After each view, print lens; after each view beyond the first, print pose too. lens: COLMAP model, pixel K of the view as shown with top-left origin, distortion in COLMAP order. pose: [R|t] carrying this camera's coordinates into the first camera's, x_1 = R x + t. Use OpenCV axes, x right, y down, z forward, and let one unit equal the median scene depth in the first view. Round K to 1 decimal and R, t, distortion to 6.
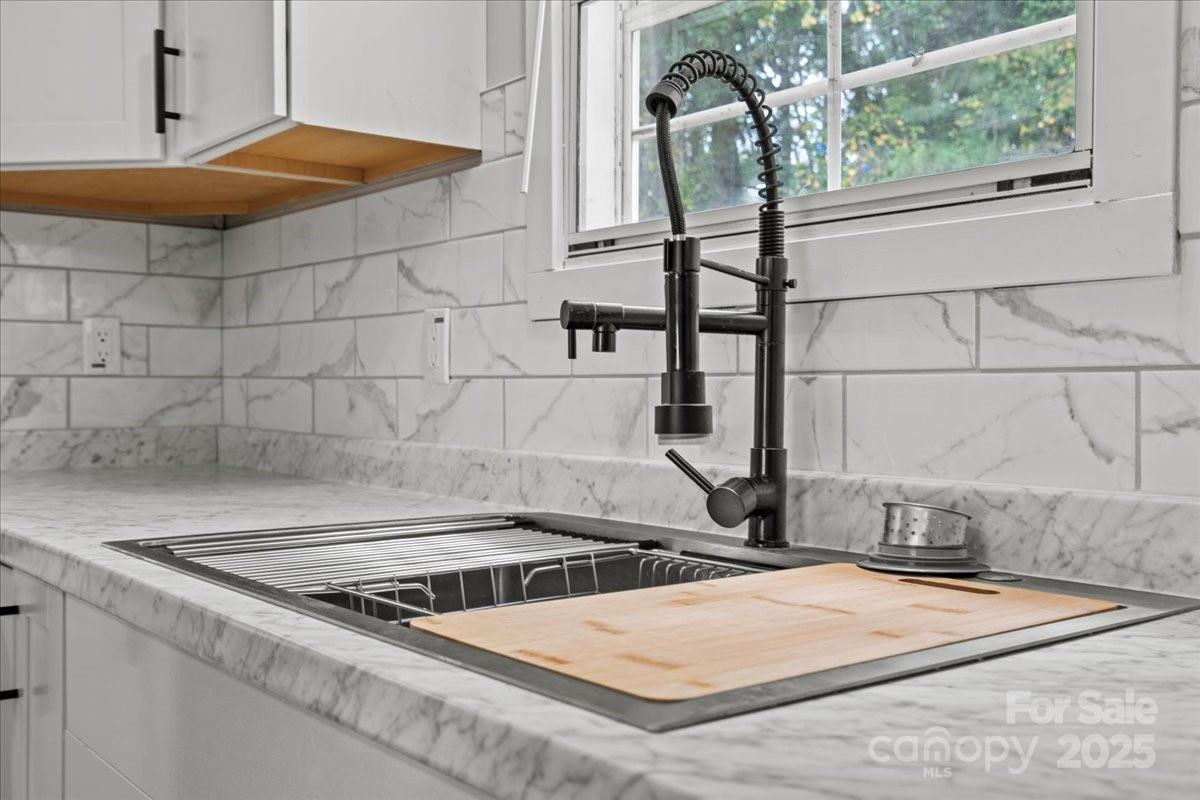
lens RADIAL K [[1192.7, 0, 600.0], [0, 1192.7, 400.0], [0, 0, 1]] dist [0.009451, 0.005454]
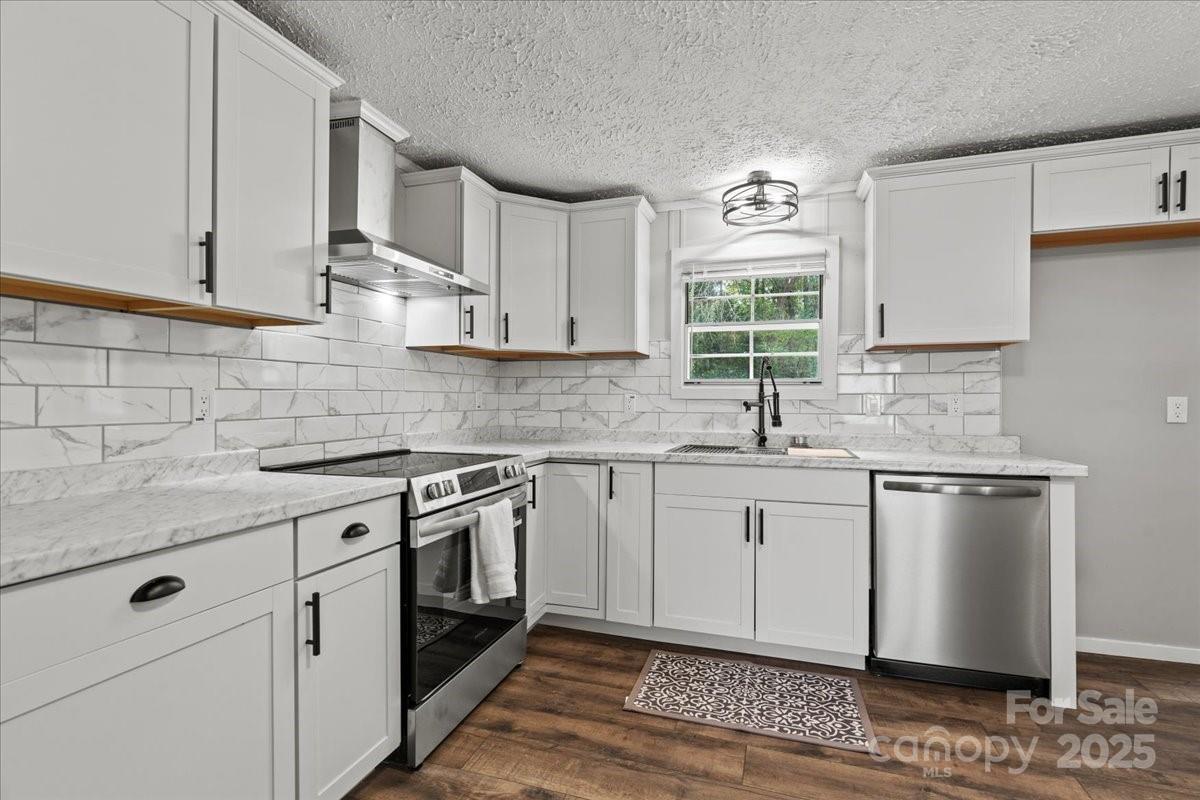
lens RADIAL K [[555.5, 0, 600.0], [0, 555.5, 400.0], [0, 0, 1]] dist [0.001898, 0.000634]
pose [[0.832934, 0.002818, 0.553365, -1.752671], [0.002266, 0.999961, -0.008504, -0.061995], [-0.553368, 0.008338, 0.832895, -0.631582]]
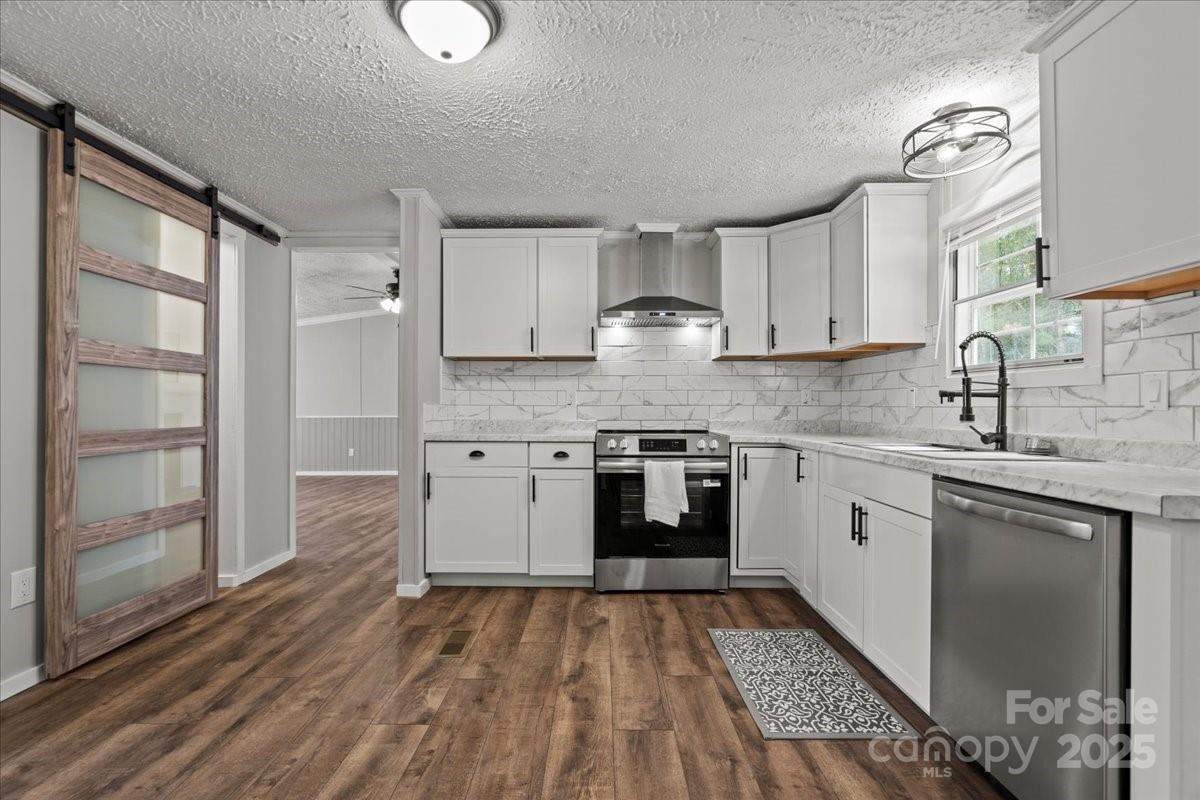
lens RADIAL K [[555.5, 0, 600.0], [0, 555.5, 400.0], [0, 0, 1]] dist [0.001898, 0.000634]
pose [[0.782276, -0.003398, -0.622923, 0.240616], [-0.012181, 0.999710, -0.020751, 0.008640], [0.622813, 0.023821, 0.782008, -1.240740]]
